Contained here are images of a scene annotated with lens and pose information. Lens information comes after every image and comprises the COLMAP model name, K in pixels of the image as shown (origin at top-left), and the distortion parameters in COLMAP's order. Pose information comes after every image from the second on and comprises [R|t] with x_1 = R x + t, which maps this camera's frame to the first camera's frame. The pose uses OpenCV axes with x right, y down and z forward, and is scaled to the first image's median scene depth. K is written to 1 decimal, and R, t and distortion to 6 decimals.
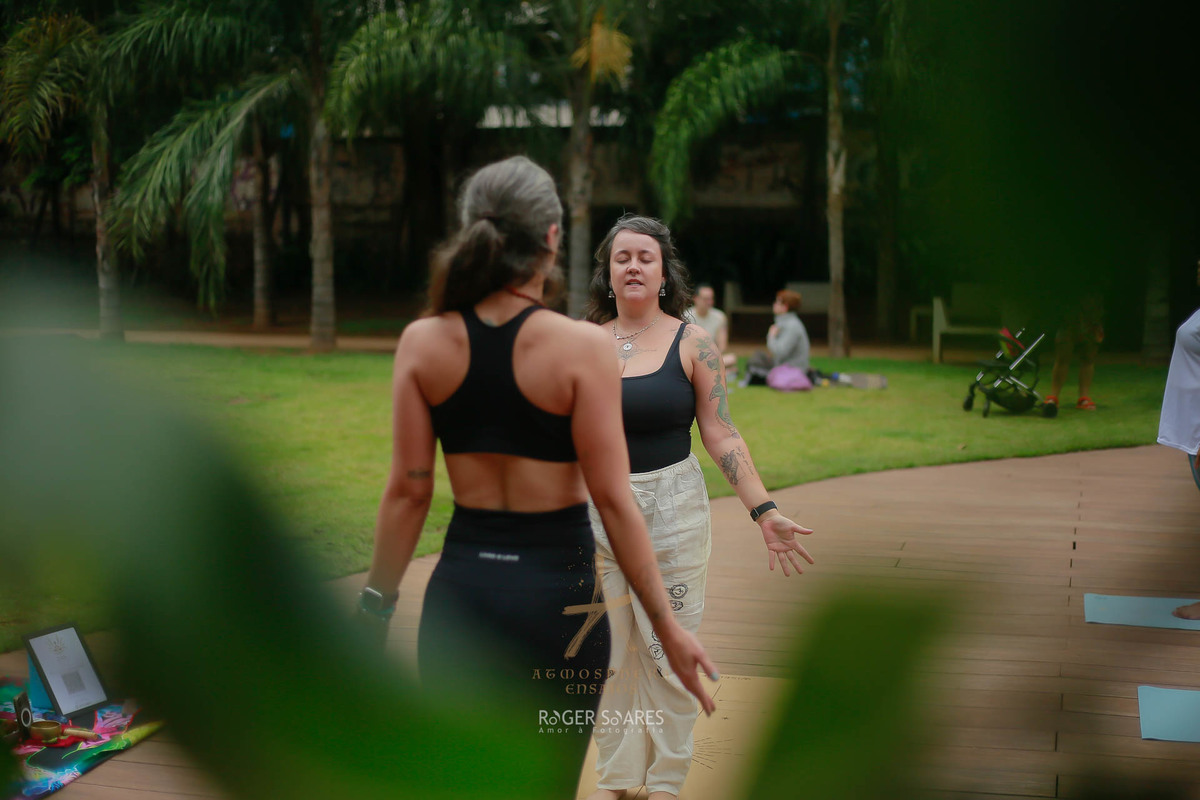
lens RADIAL K [[1711.4, 0, 600.0], [0, 1711.4, 400.0], [0, 0, 1]] dist [-0.025512, -0.729480]
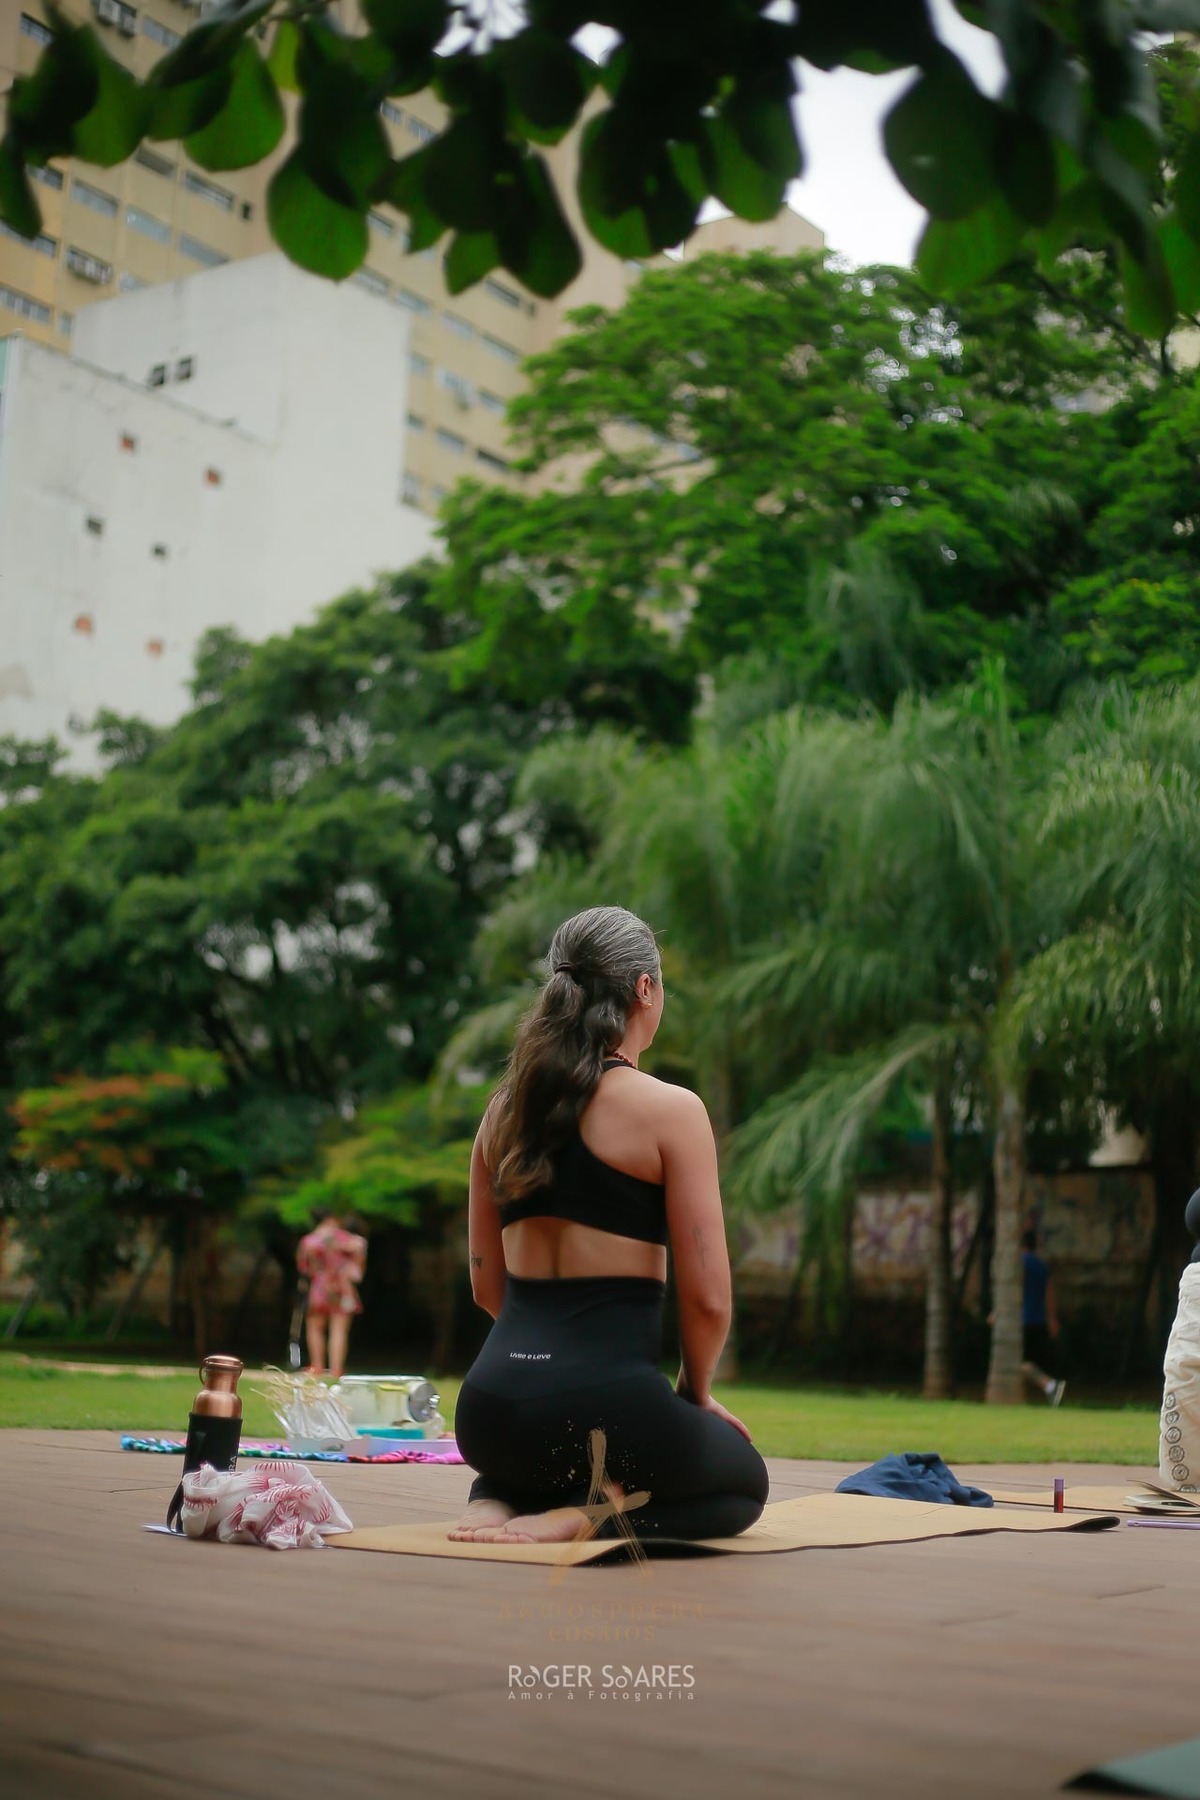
lens RADIAL K [[2598.9, 0, 600.0], [0, 2598.9, 900.0], [0, 0, 1]] dist [-0.120709, 0.054152]
pose [[0.939921, -0.026019, -0.340399, 0.050912], [-0.074117, 0.957758, -0.277860, 0.079421], [0.333250, 0.286396, 0.898288, -0.082255]]
